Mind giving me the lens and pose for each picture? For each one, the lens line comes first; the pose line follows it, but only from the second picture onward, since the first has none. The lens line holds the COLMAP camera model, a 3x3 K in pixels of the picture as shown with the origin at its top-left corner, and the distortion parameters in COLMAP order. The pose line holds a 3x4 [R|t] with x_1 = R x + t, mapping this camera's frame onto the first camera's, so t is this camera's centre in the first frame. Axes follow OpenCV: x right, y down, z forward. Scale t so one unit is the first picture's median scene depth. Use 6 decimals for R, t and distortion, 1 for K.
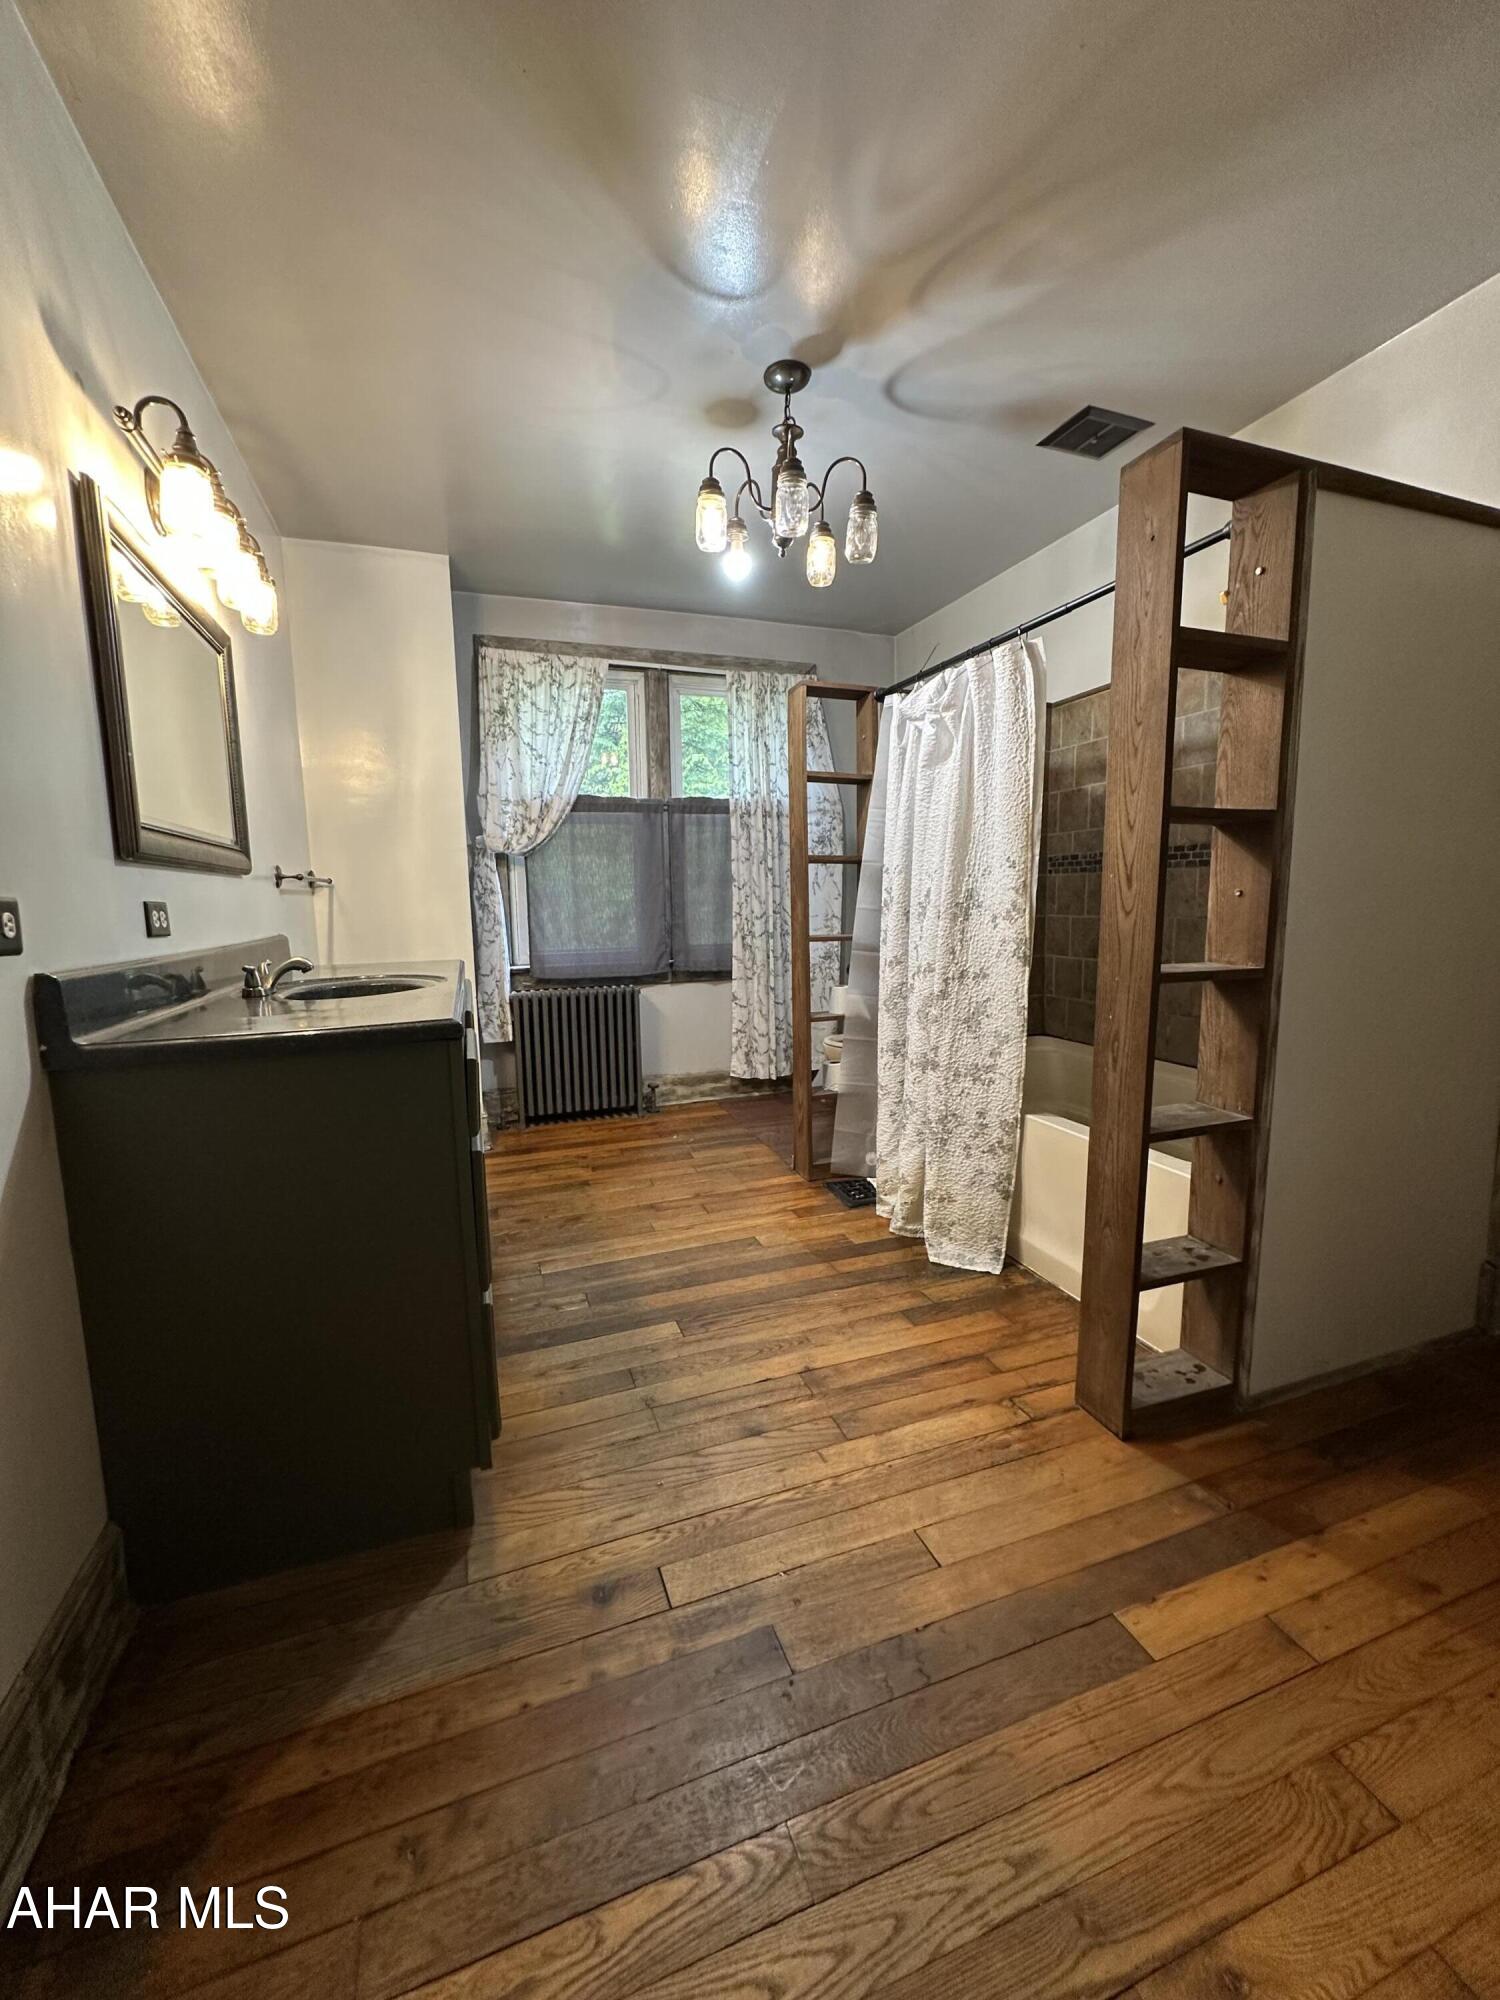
lens RADIAL K [[796.2, 0, 750.0], [0, 796.2, 1000.0], [0, 0, 1]] dist [-0.001972, 0.000107]
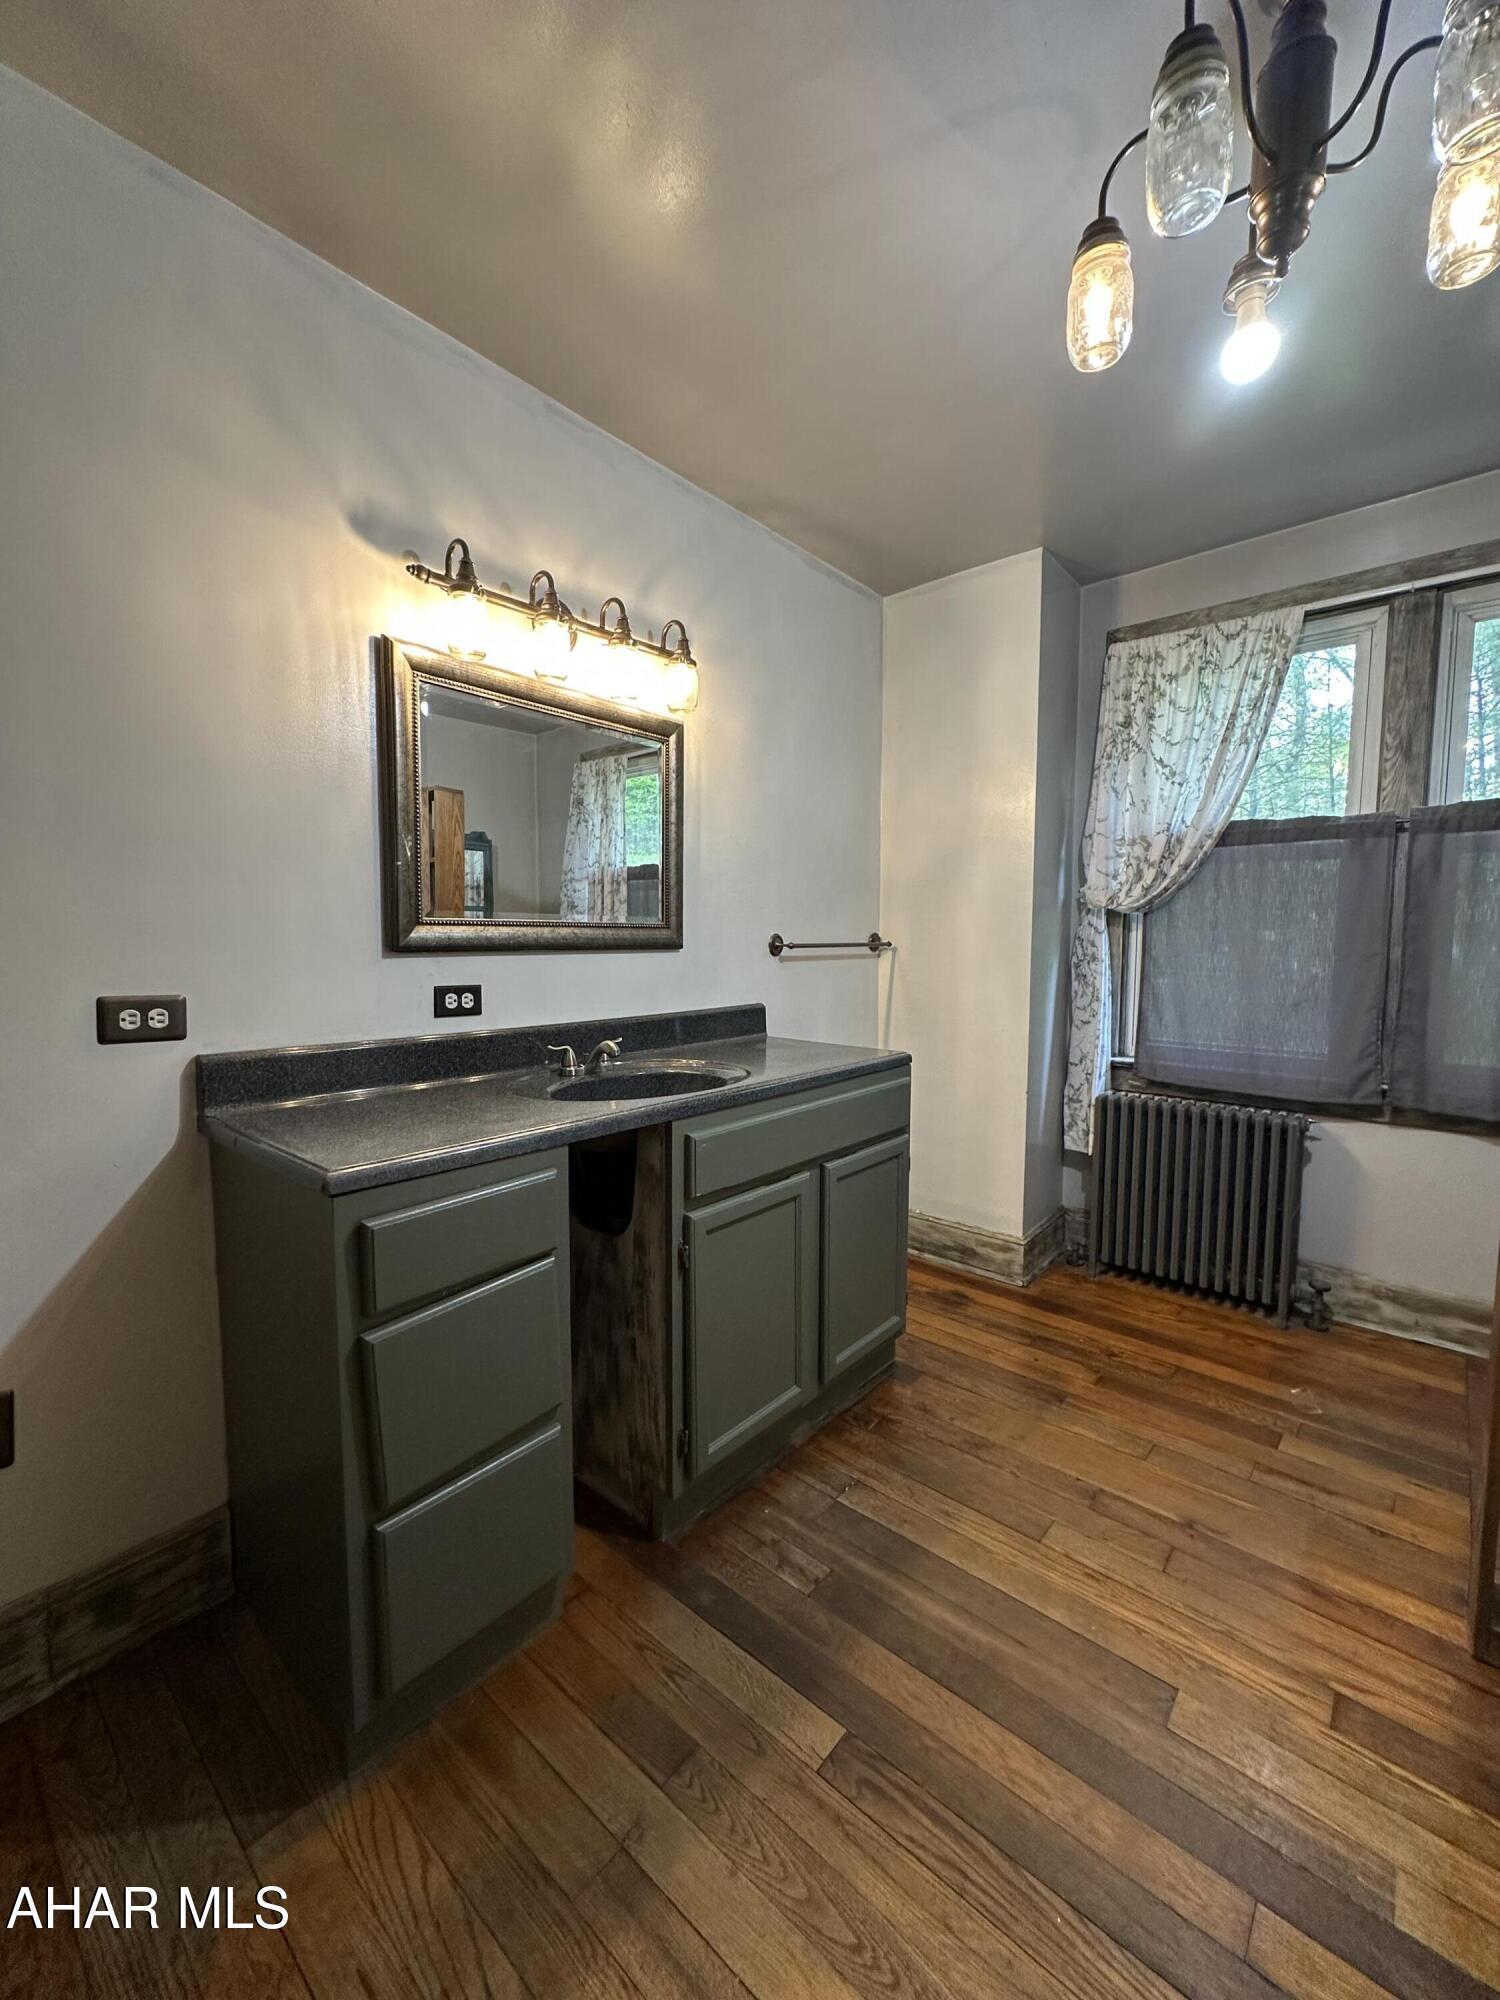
lens RADIAL K [[796.2, 0, 750.0], [0, 796.2, 1000.0], [0, 0, 1]] dist [-0.001972, 0.000107]
pose [[0.491273, 0.091763, -0.866159, 0.187591], [-0.124903, 0.991579, 0.034207, -0.082247], [0.862004, 0.091381, 0.498597, 0.335849]]
